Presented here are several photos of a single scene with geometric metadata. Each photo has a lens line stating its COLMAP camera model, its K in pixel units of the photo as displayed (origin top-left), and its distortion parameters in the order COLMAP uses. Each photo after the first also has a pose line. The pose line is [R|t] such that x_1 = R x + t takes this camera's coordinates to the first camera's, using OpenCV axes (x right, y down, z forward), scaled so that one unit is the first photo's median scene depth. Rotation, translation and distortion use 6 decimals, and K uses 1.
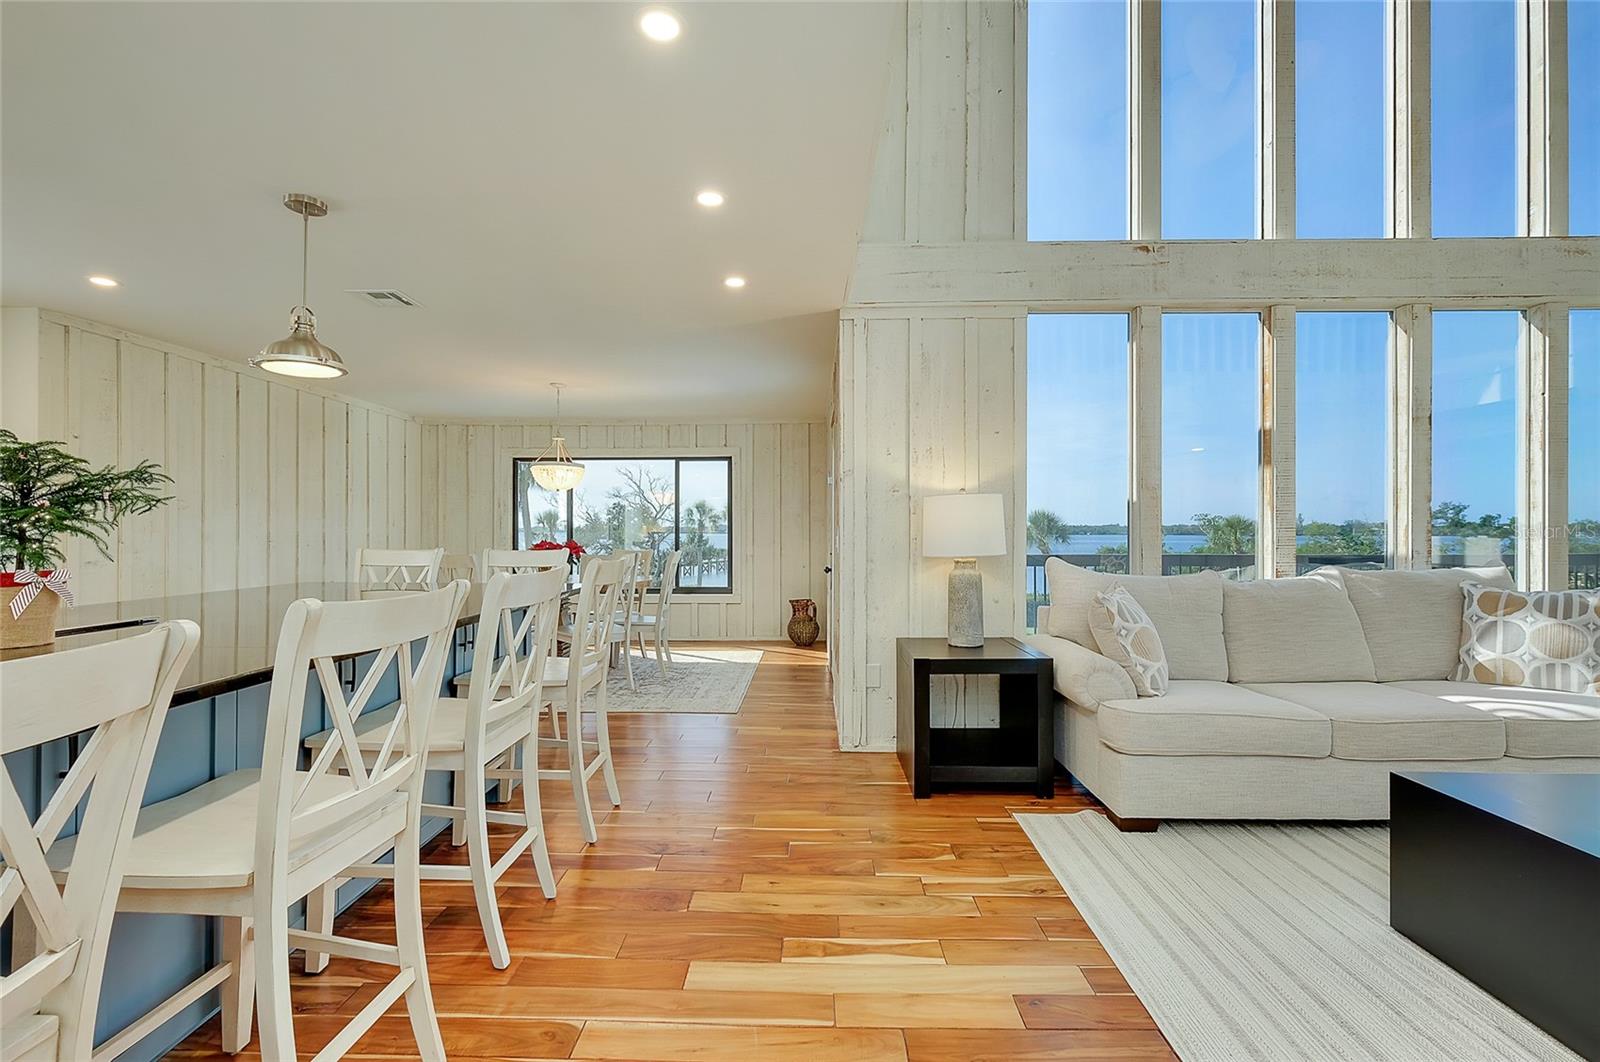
lens RADIAL K [[706.9, 0, 811.8], [0, 706.9, 526.6], [0, 0, 1]] dist [0.000206, -0.000022]
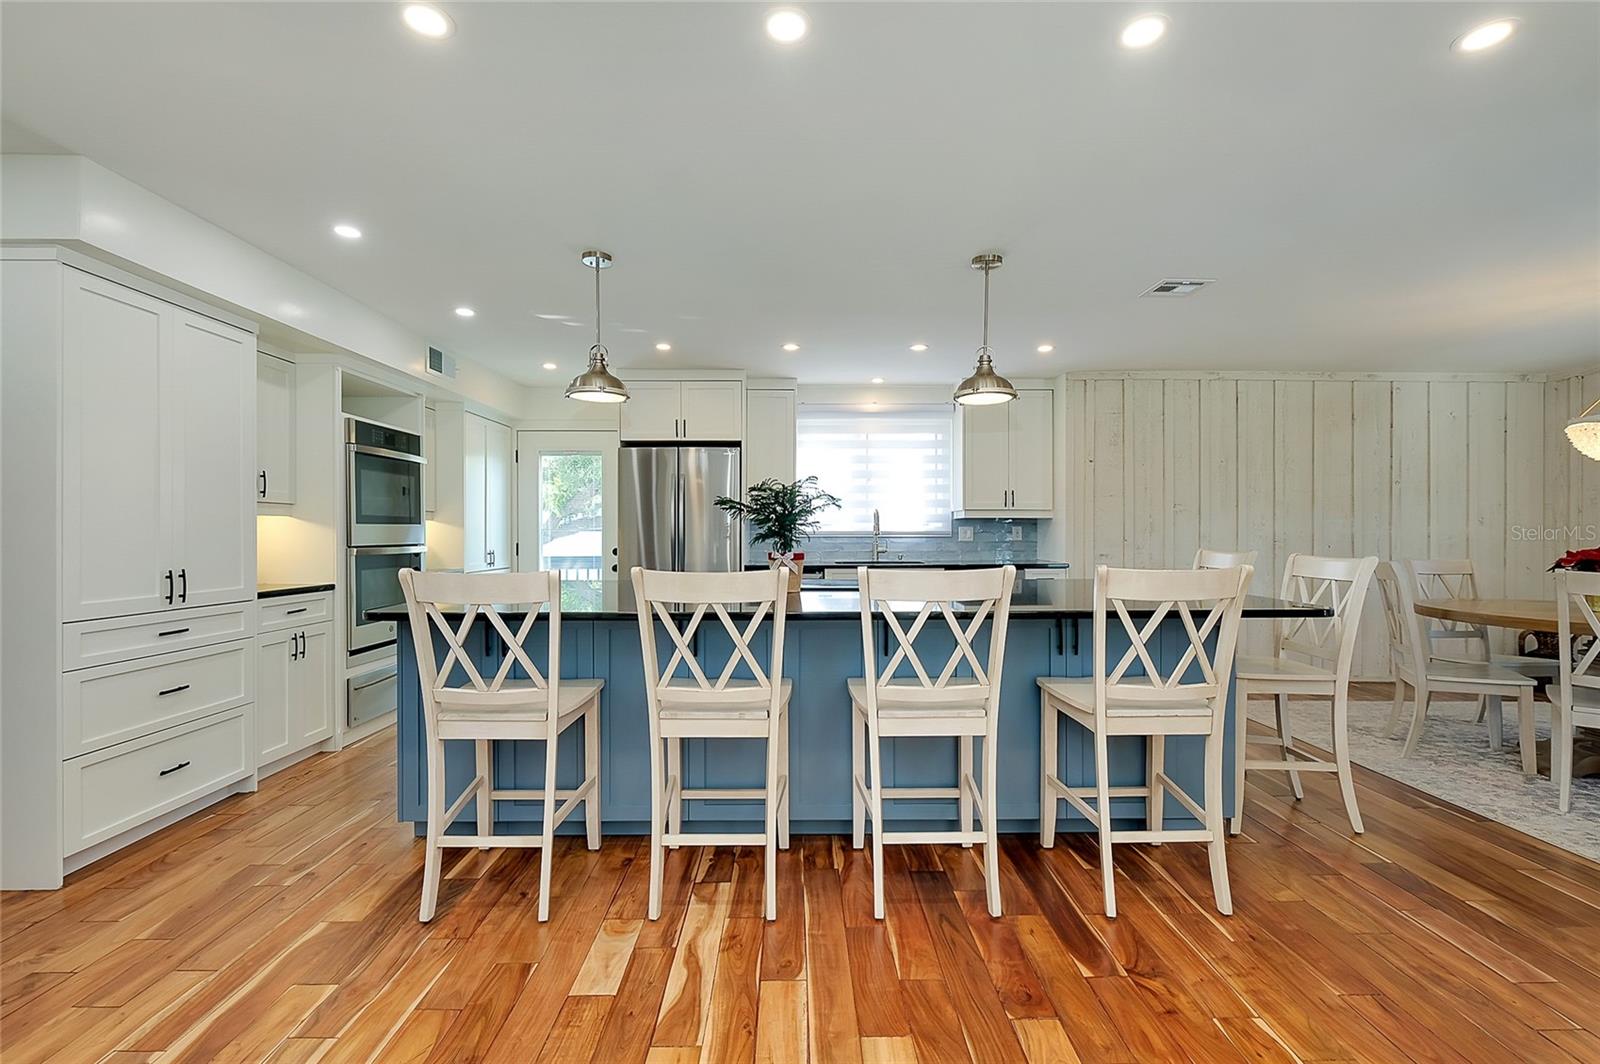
lens RADIAL K [[734.8, 0, 799.8], [0, 734.8, 536.6], [0, 0, 1]] dist [0.001797, 0.000056]
pose [[0.011098, 0.005945, -0.999921, 0.371852], [0.007084, 0.999957, 0.006024, 0.004342], [0.999913, -0.007150, 0.011056, 0.452545]]
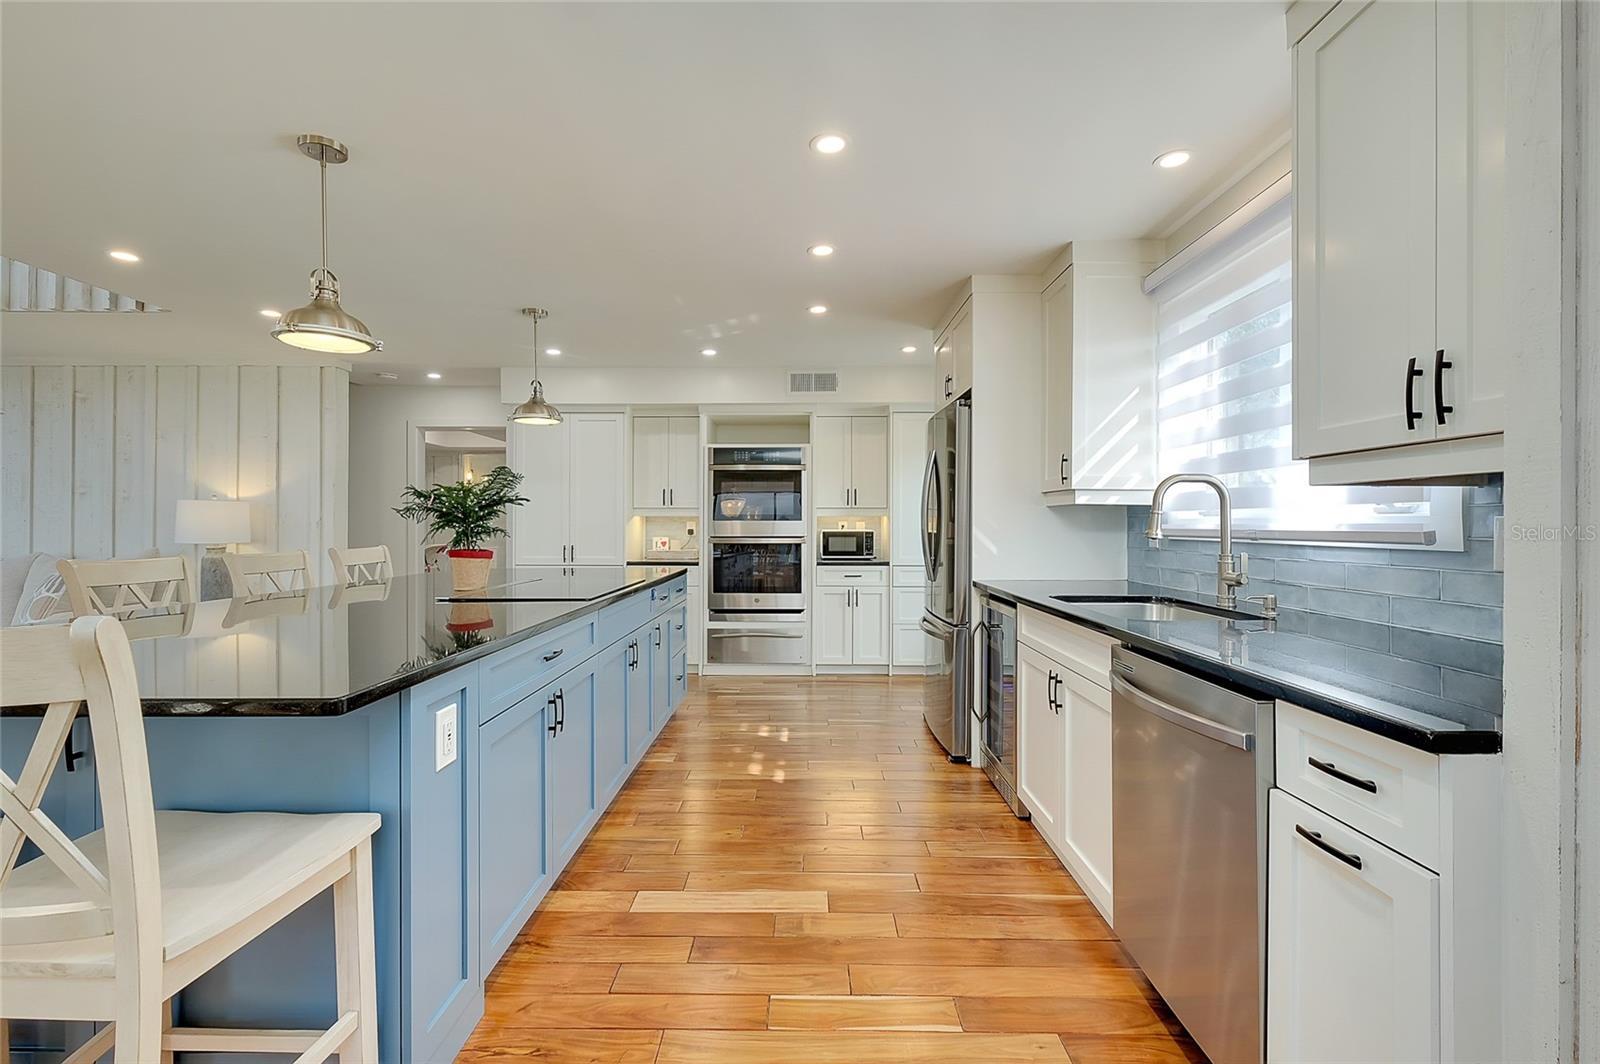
lens RADIAL K [[706.9, 0, 811.8], [0, 706.9, 527.6], [0, 0, 1]] dist [0.000206, -0.000022]
pose [[-0.999982, -0.000789, 0.005991, -0.911250], [-0.000794, 0.999999, -0.000859, 0.002333], [-0.005991, -0.000863, -0.999982, 1.277238]]
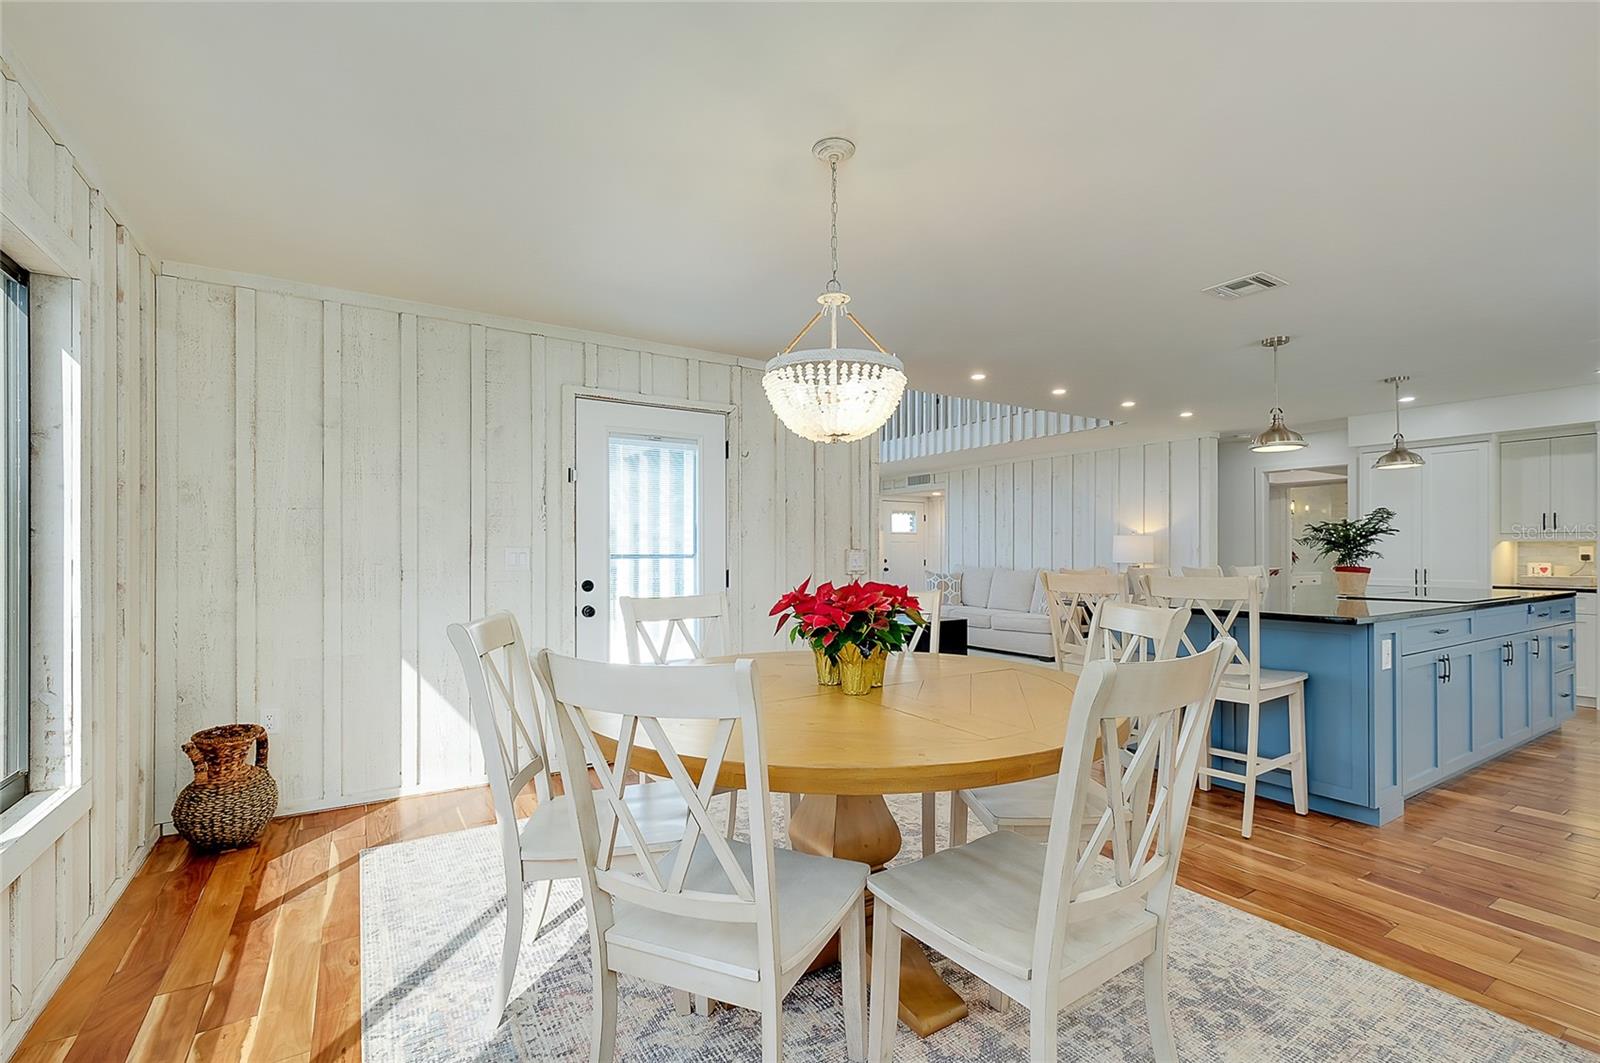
lens RADIAL K [[721.4, 0, 793.5], [0, 721.4, 550.2], [0, 0, 1]] dist [-0.000889, -0.000056]
pose [[-0.523381, 0.004217, 0.852088, -1.045644], [-0.002509, 0.999976, -0.006490, 0.010232], [-0.852095, -0.005535, -0.523358, 1.878634]]
